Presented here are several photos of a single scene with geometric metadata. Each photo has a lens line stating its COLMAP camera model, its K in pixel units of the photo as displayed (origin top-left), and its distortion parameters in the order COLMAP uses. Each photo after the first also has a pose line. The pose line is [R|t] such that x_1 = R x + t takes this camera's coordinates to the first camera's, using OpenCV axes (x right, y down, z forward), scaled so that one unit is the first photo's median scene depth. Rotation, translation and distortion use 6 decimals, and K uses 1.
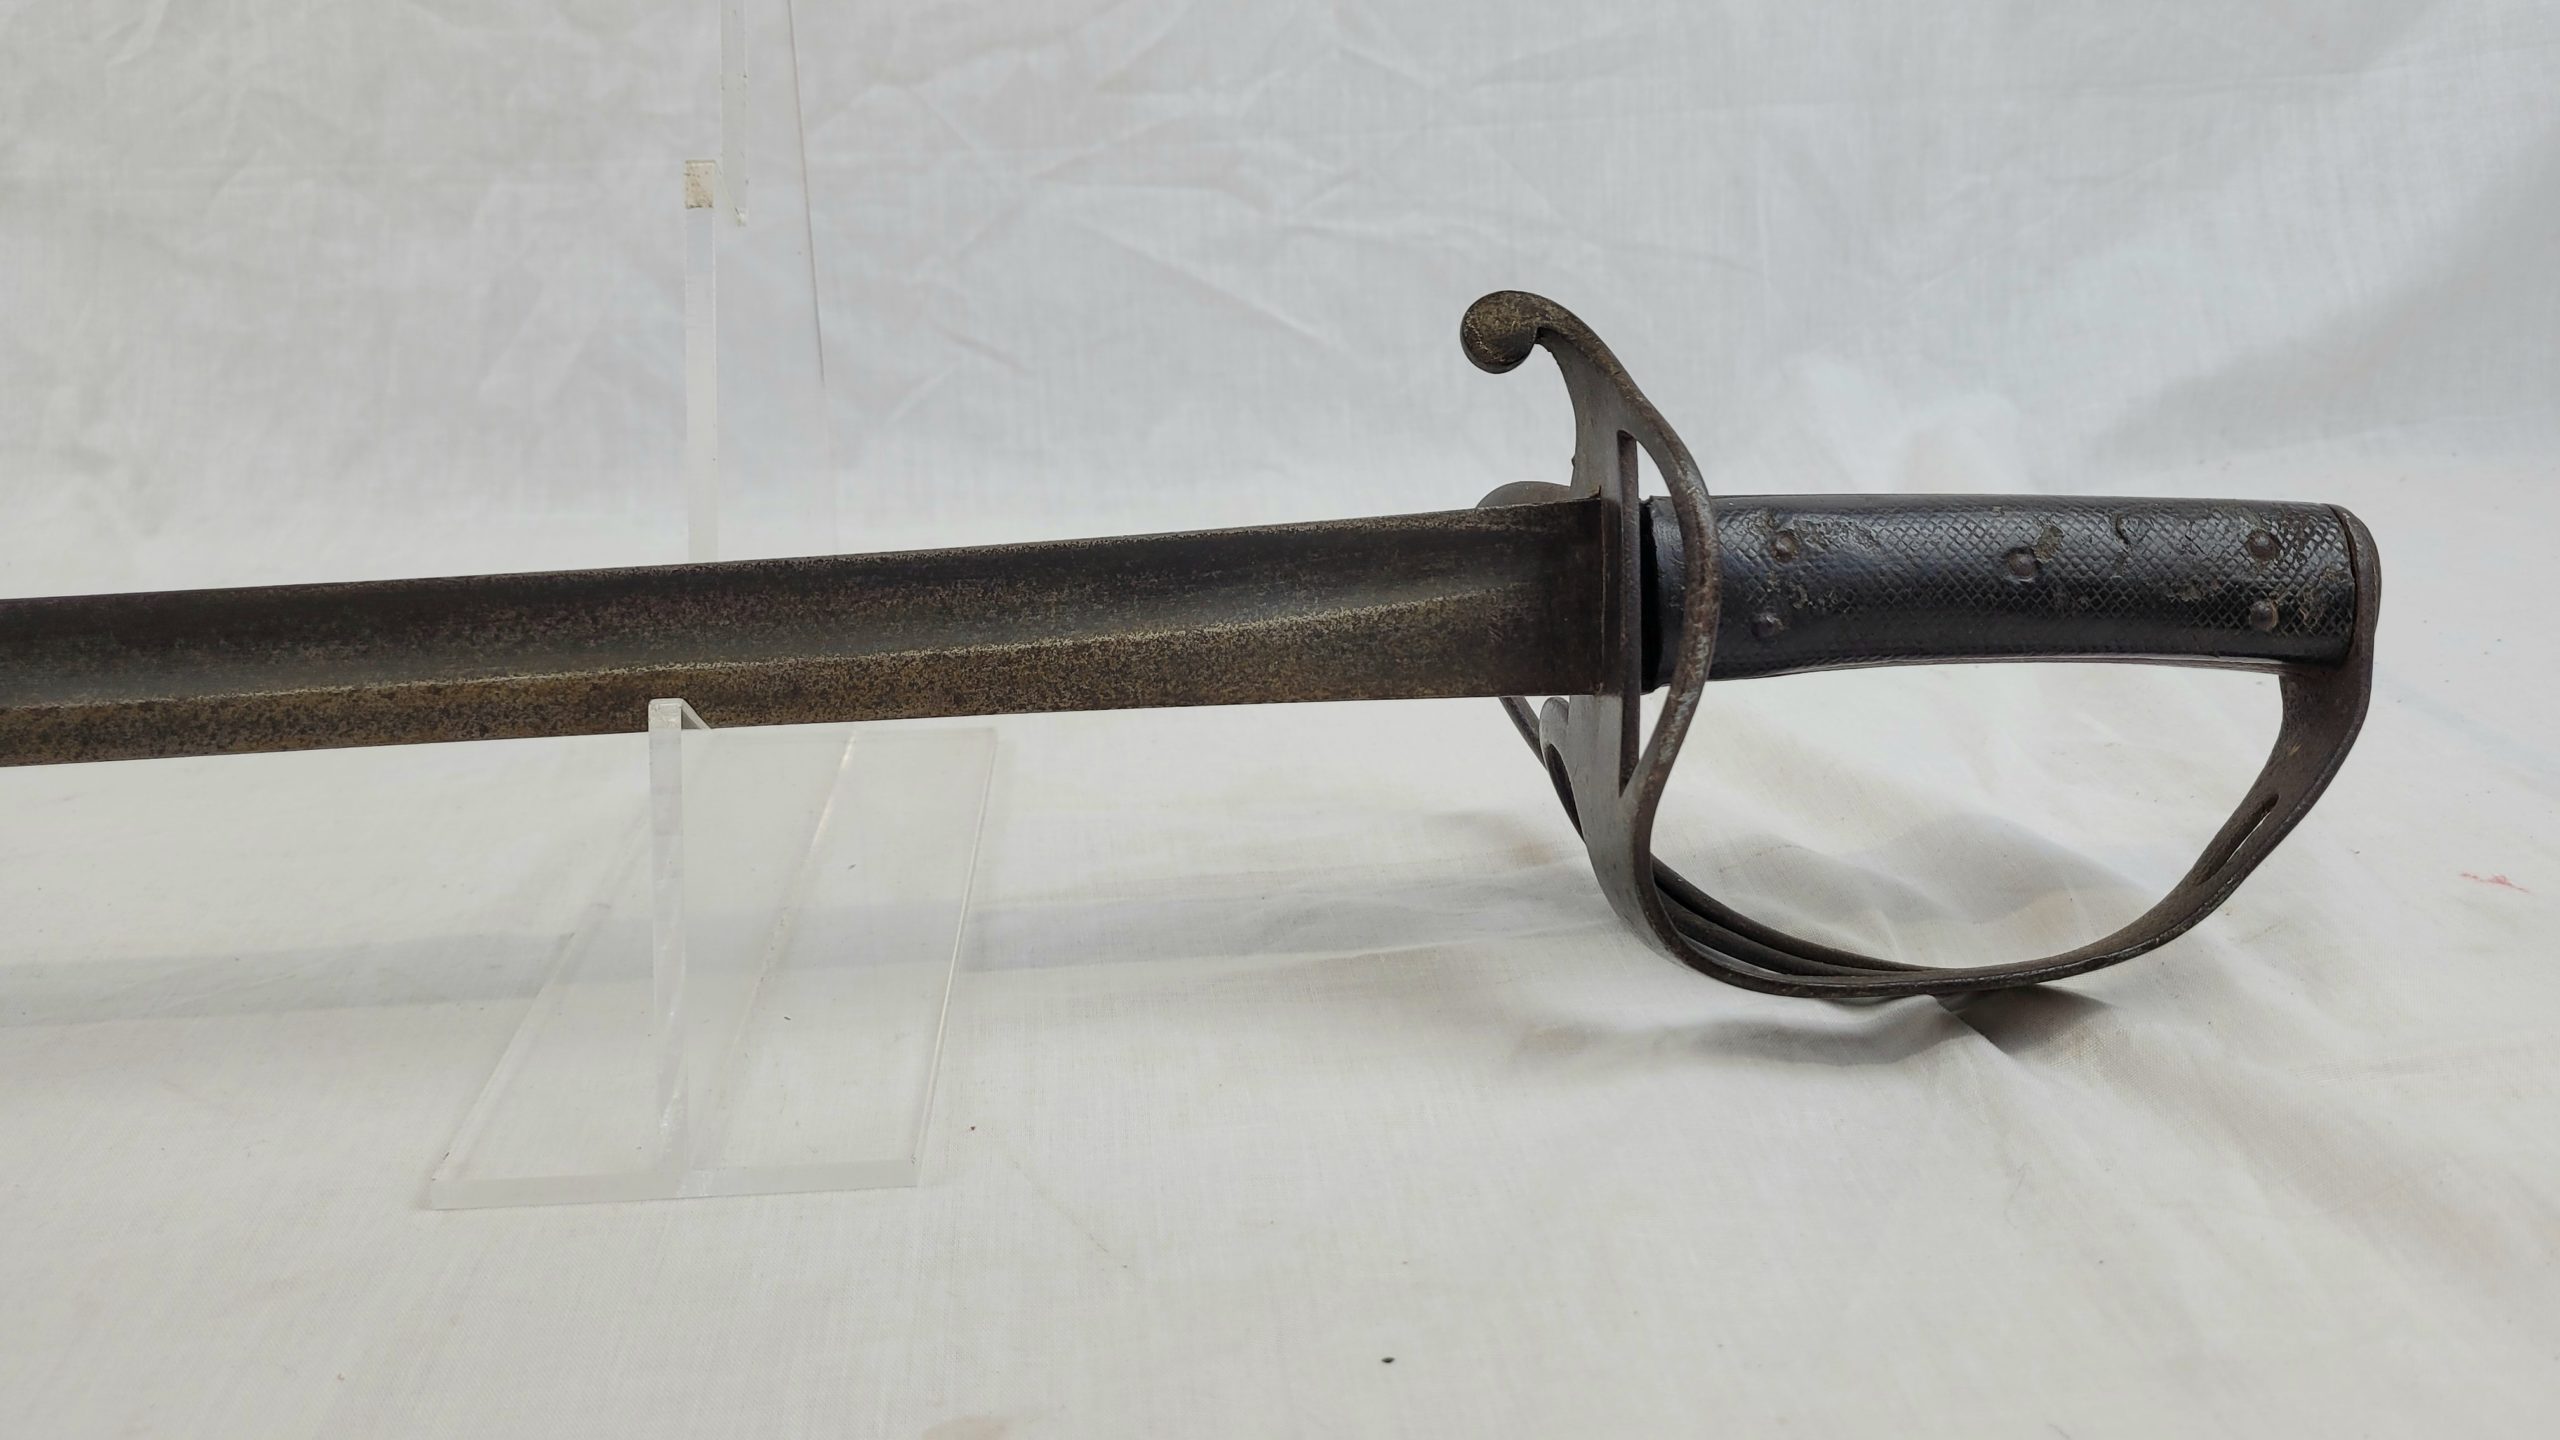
lens RADIAL K [[1914.3, 0, 1324.8], [0, 1914.3, 719.4], [0, 0, 1]] dist [0.028184, -0.033850]
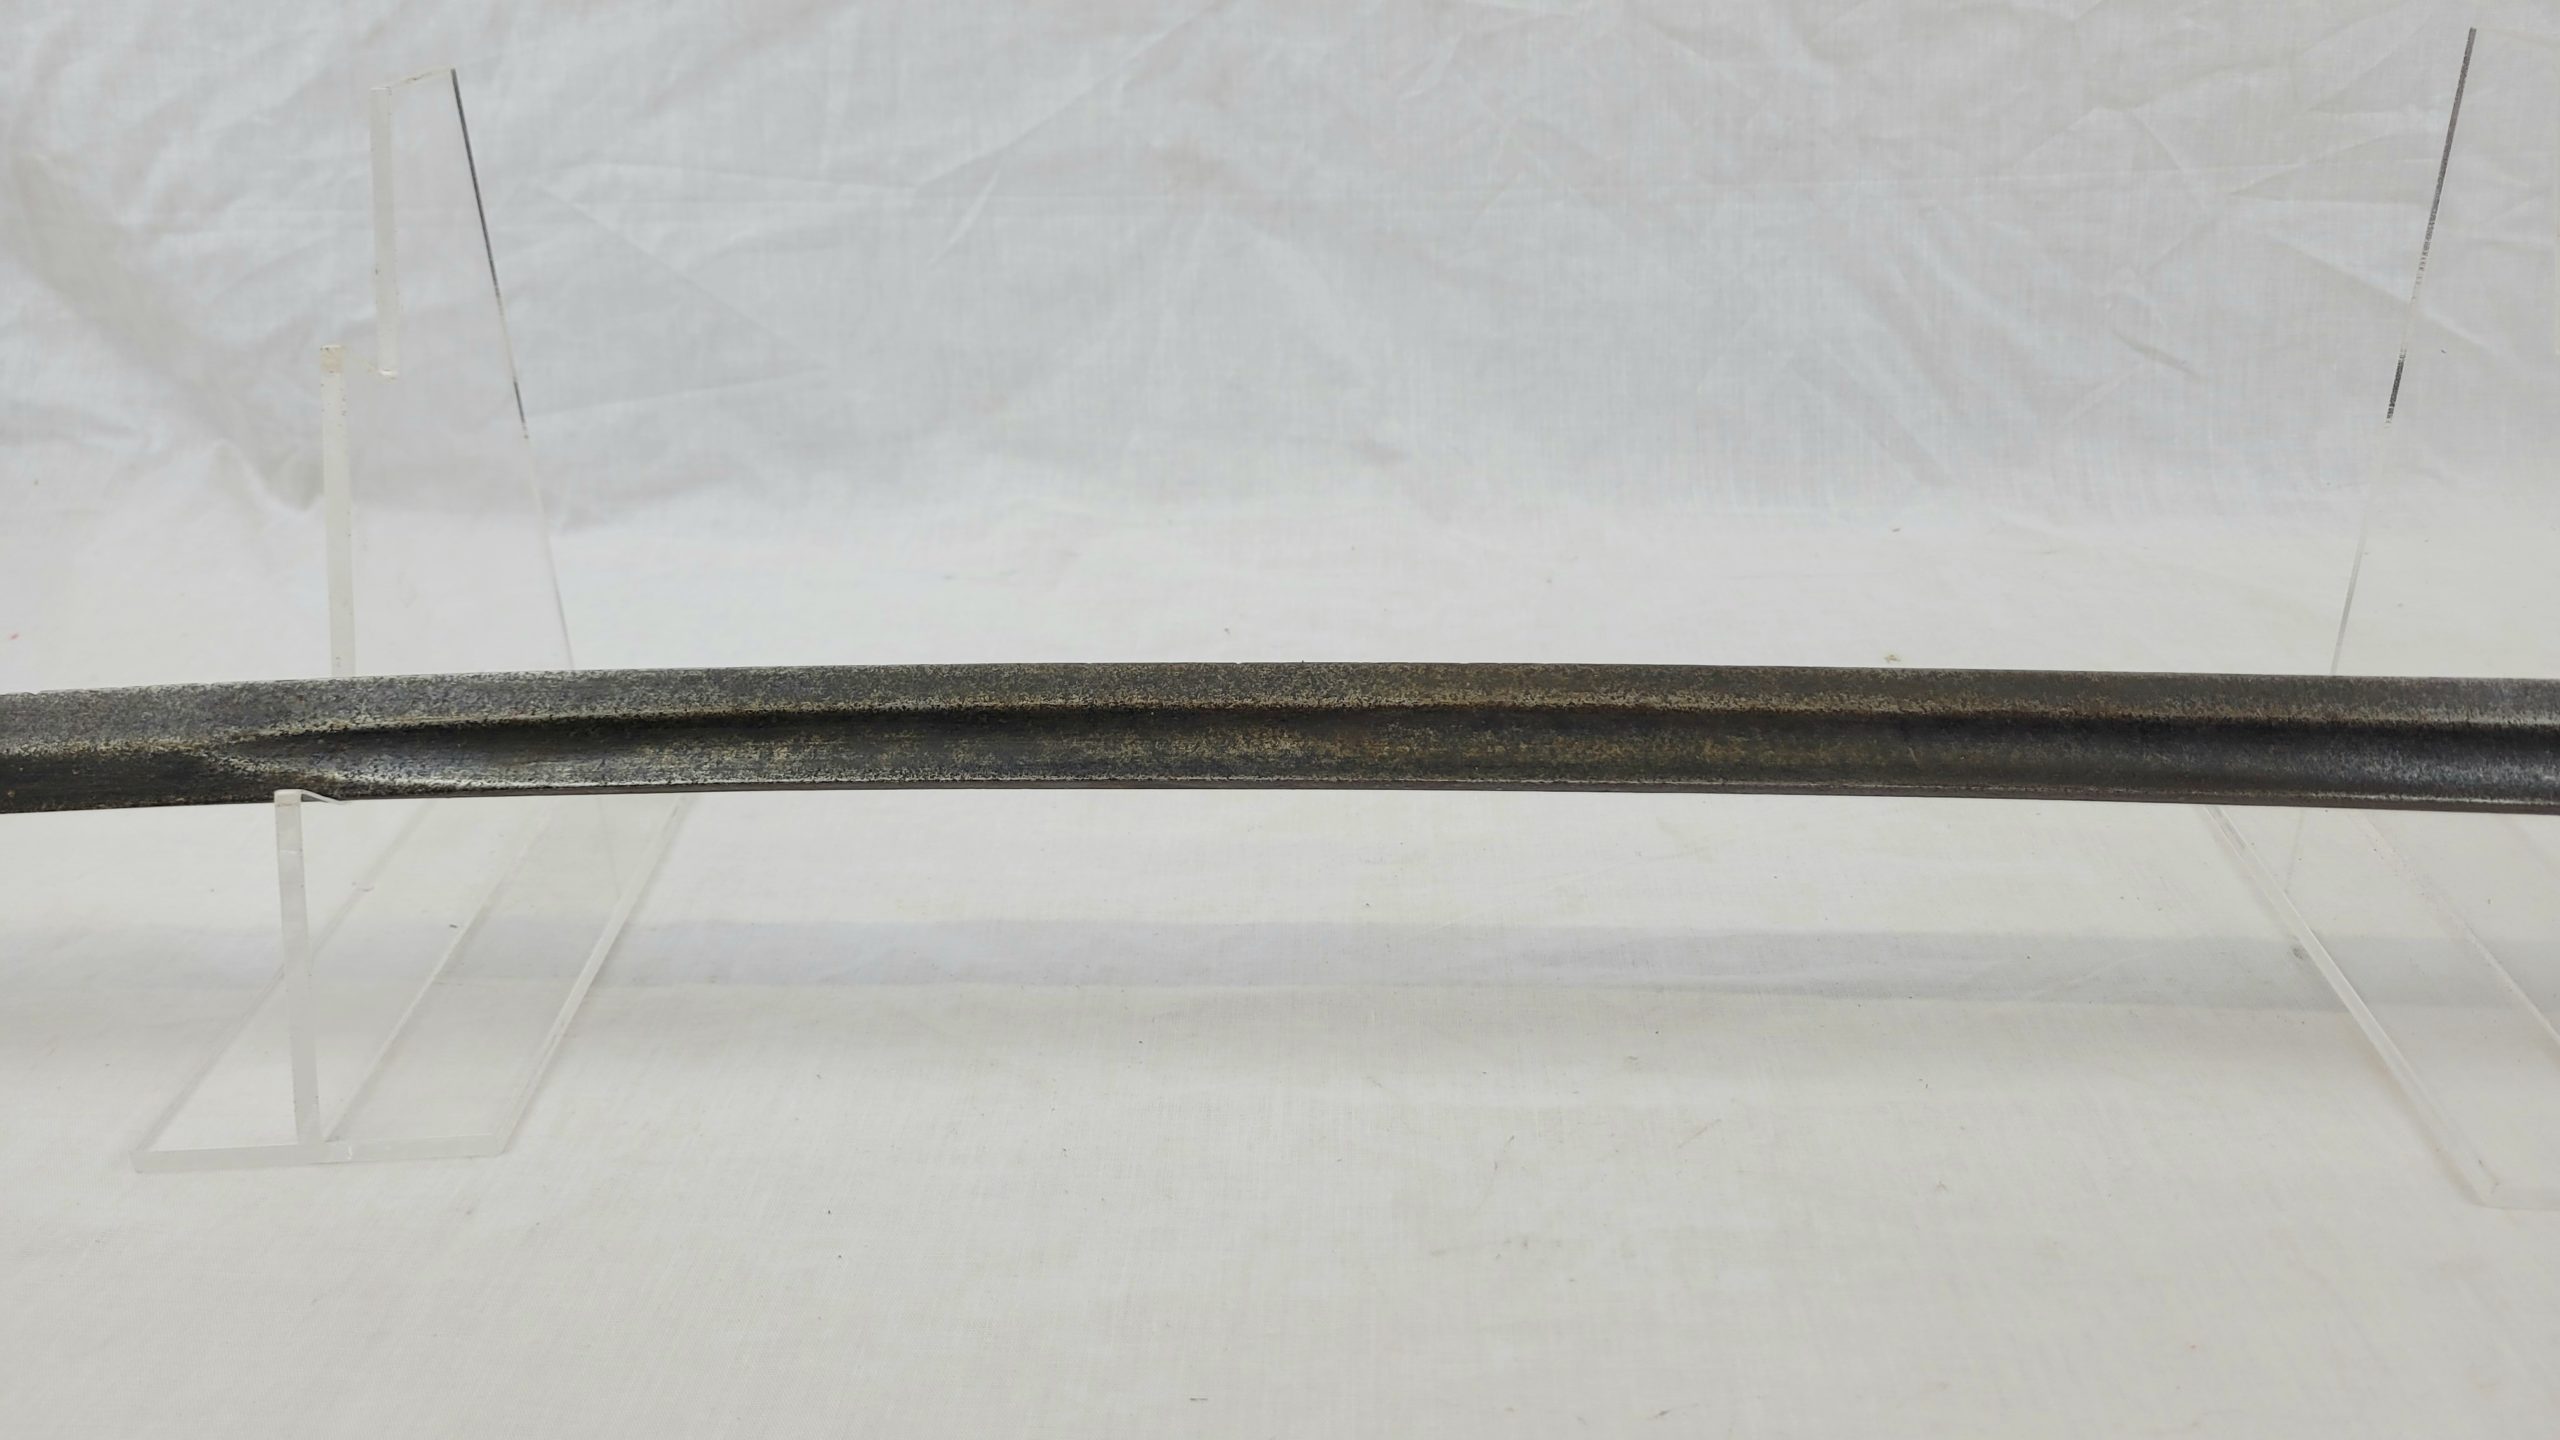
lens RADIAL K [[1914.3, 0, 1309.8], [0, 1914.3, 738.3], [0, 0, 1]] dist [0.028184, -0.033850]
pose [[0.984975, 0.049660, -0.165405, -0.592758], [-0.036042, 0.995785, 0.084341, -0.072481], [0.168896, -0.077112, 0.982613, -0.184410]]
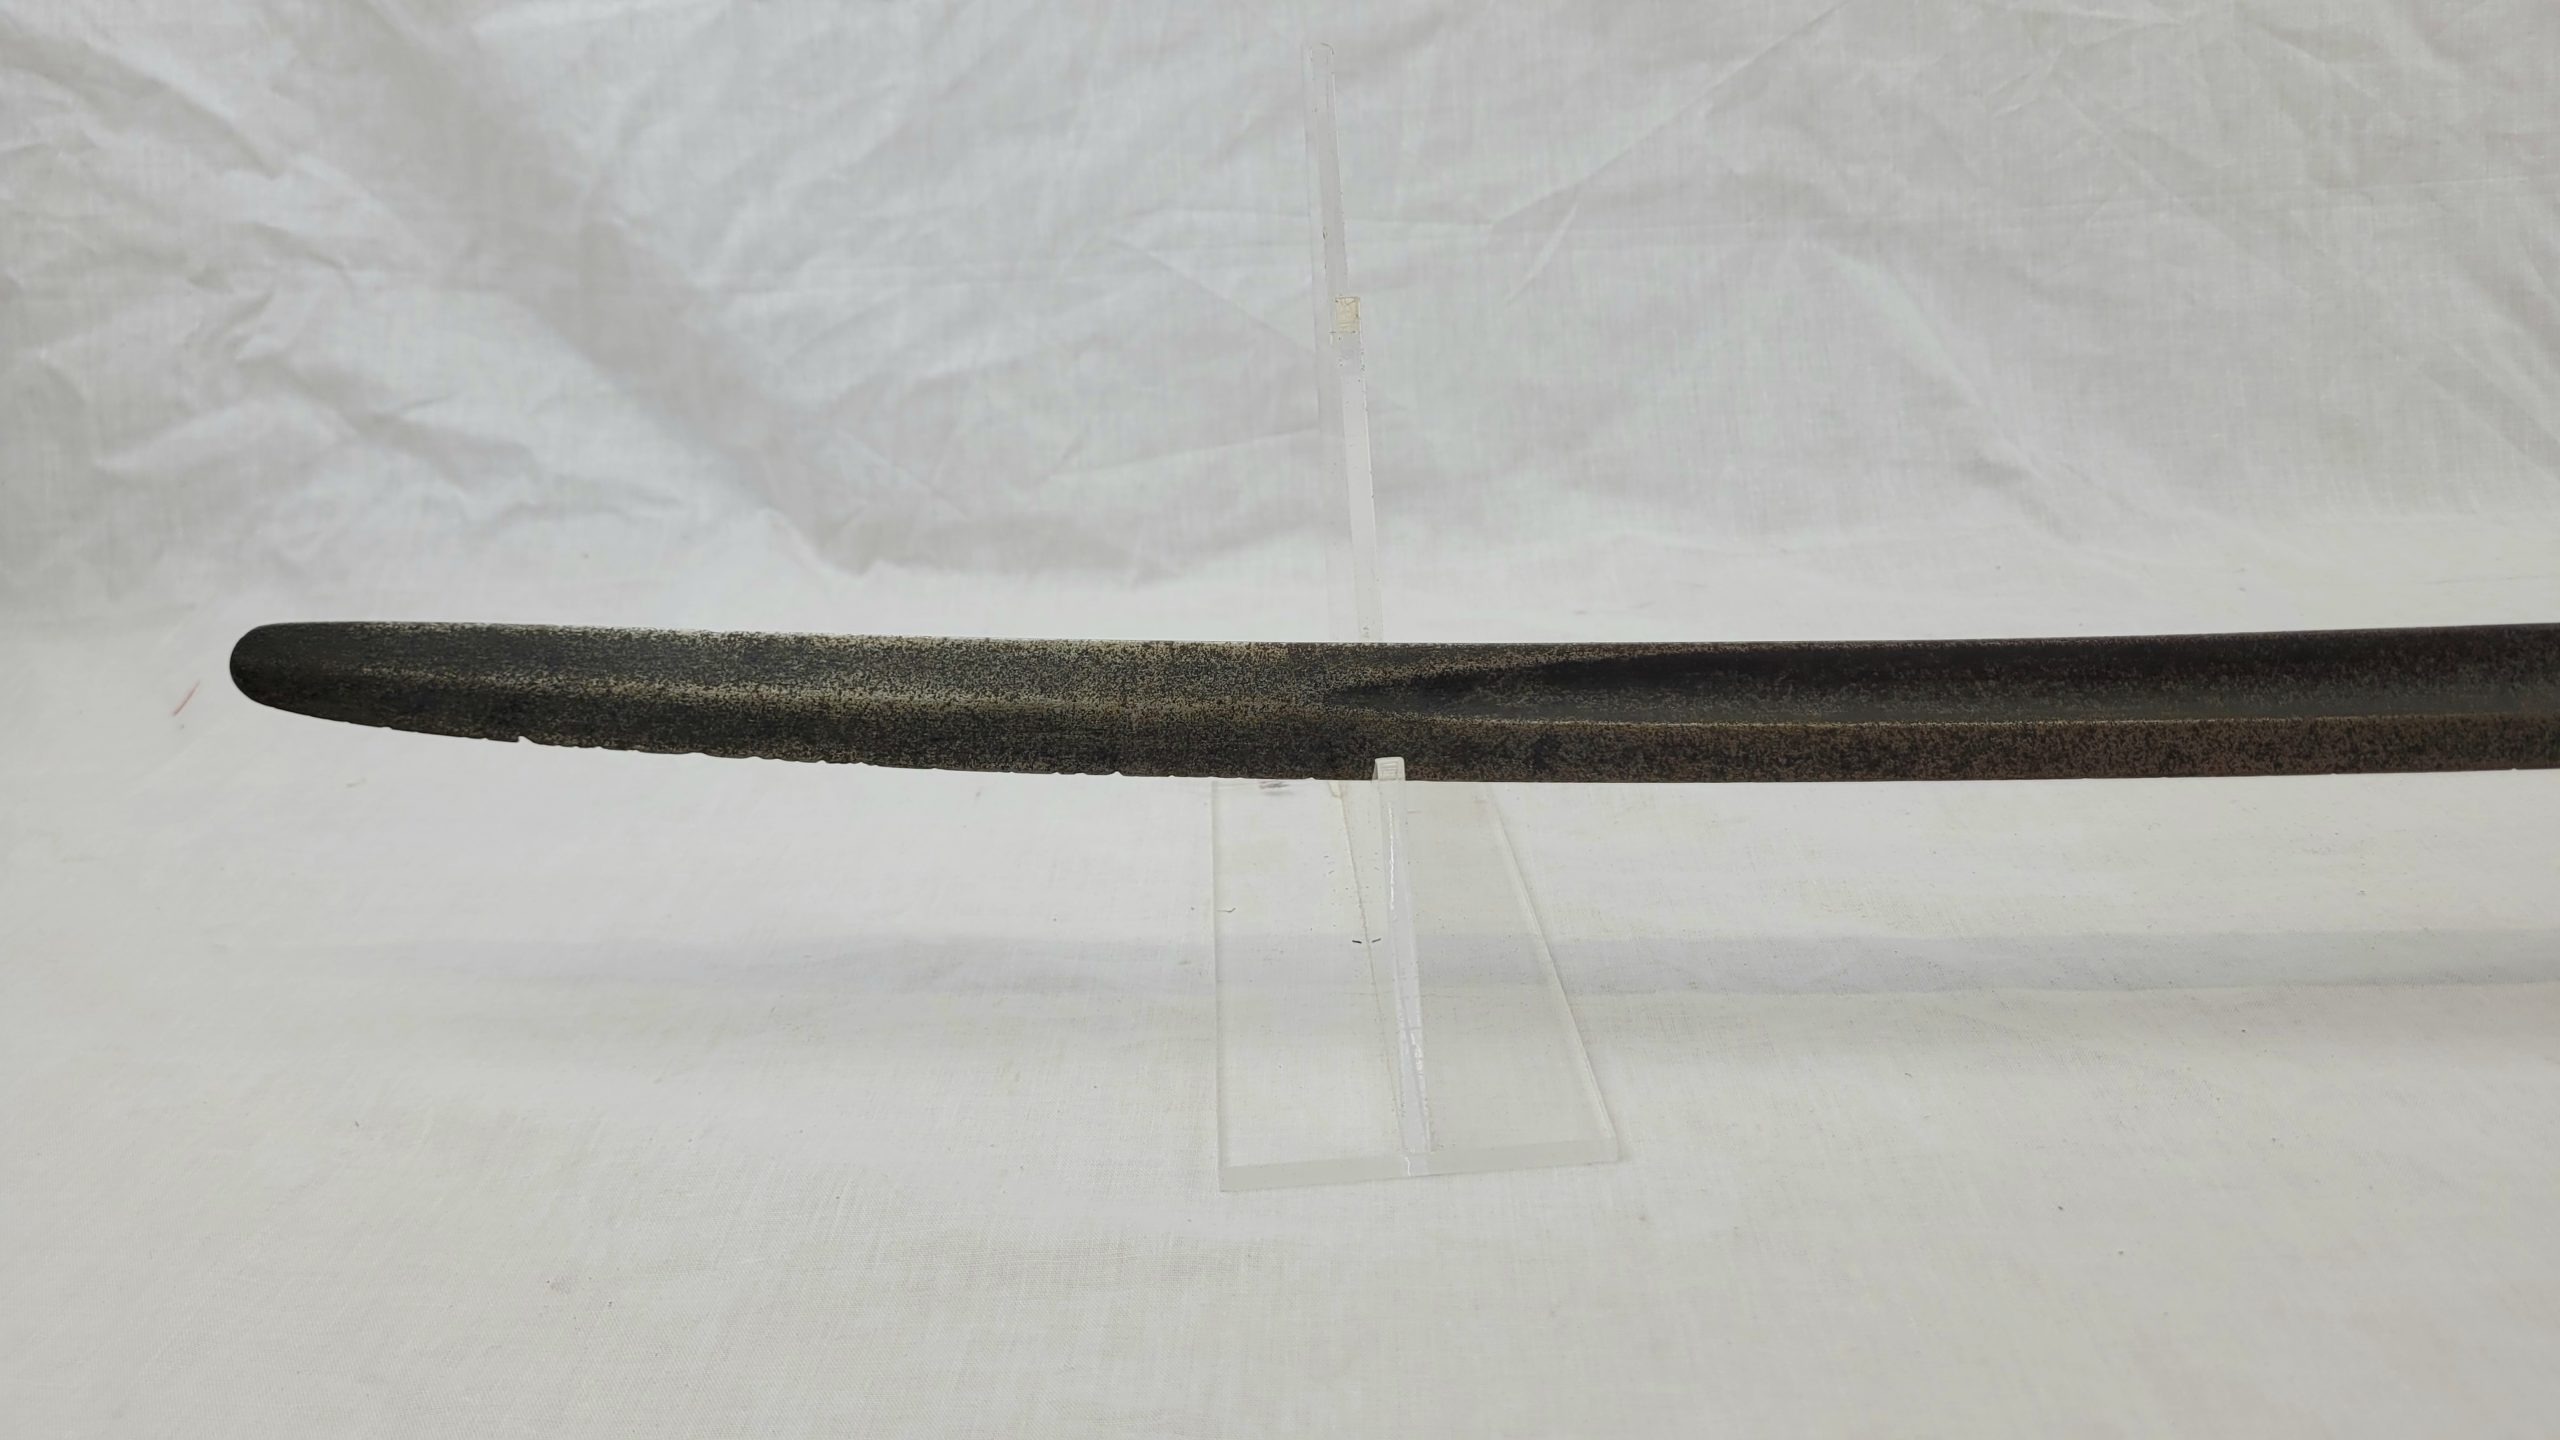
lens RADIAL K [[1914.3, 0, 1286.9], [0, 1914.3, 726.9], [0, 0, 1]] dist [0.028184, -0.033850]
pose [[0.983735, 0.004501, -0.179567, -1.029707], [-0.004638, 0.999989, -0.000340, 0.015875], [0.179564, 0.001167, 0.983746, -0.194440]]
